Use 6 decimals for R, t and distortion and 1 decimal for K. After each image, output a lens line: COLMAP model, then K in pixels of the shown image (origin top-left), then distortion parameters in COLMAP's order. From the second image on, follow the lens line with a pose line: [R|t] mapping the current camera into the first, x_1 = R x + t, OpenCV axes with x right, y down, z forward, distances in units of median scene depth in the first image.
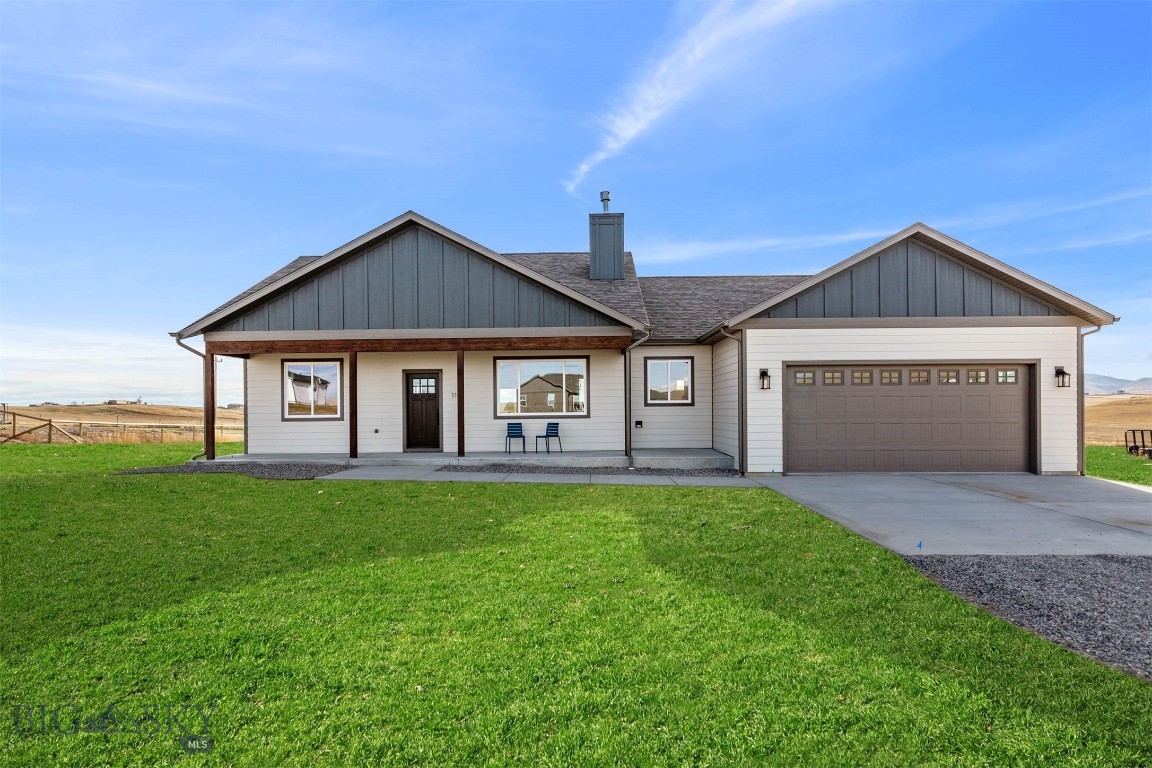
lens RADIAL K [[665.9, 0, 575.3], [0, 665.9, 407.3], [0, 0, 1]] dist [0.020594, 0.000568]
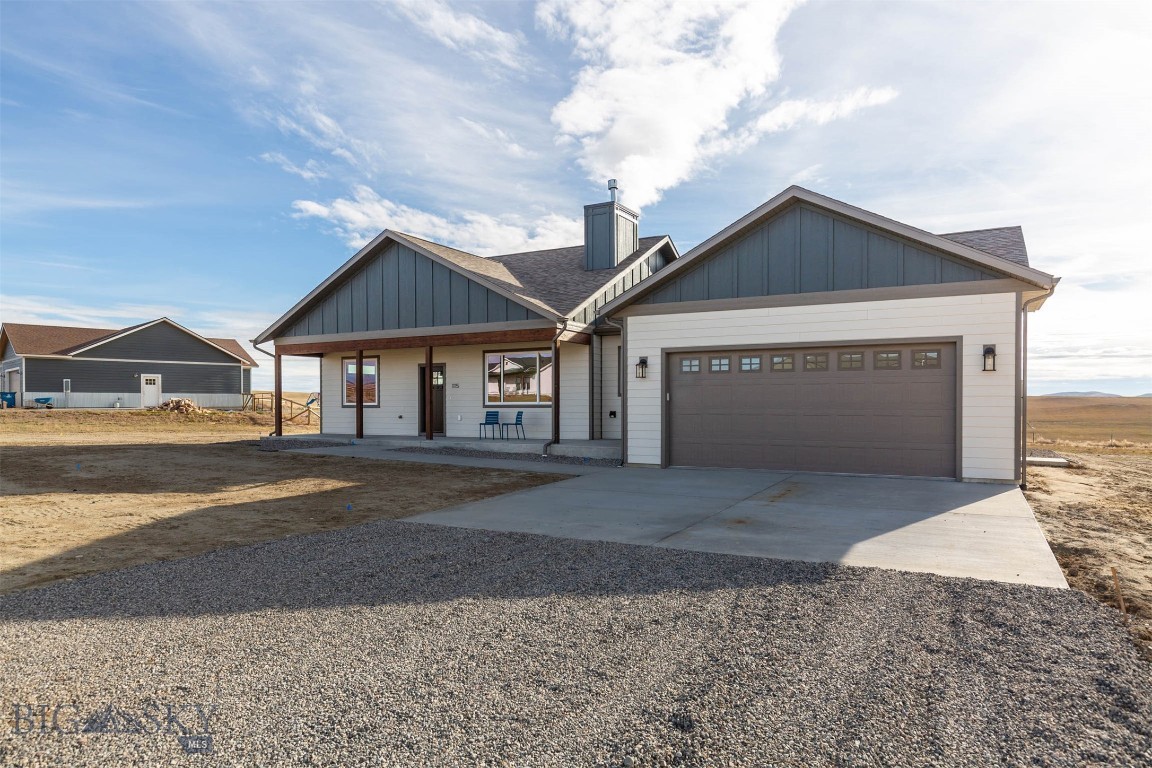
lens RADIAL K [[744.5, 0, 575.1], [0, 744.5, 423.9], [0, 0, 1]] dist [0.040185, -0.000653]
pose [[0.882249, 0.017214, -0.470469, 0.642549], [0.001346, 0.999235, 0.039084, -0.003137], [0.470782, -0.035115, 0.881551, -0.004005]]
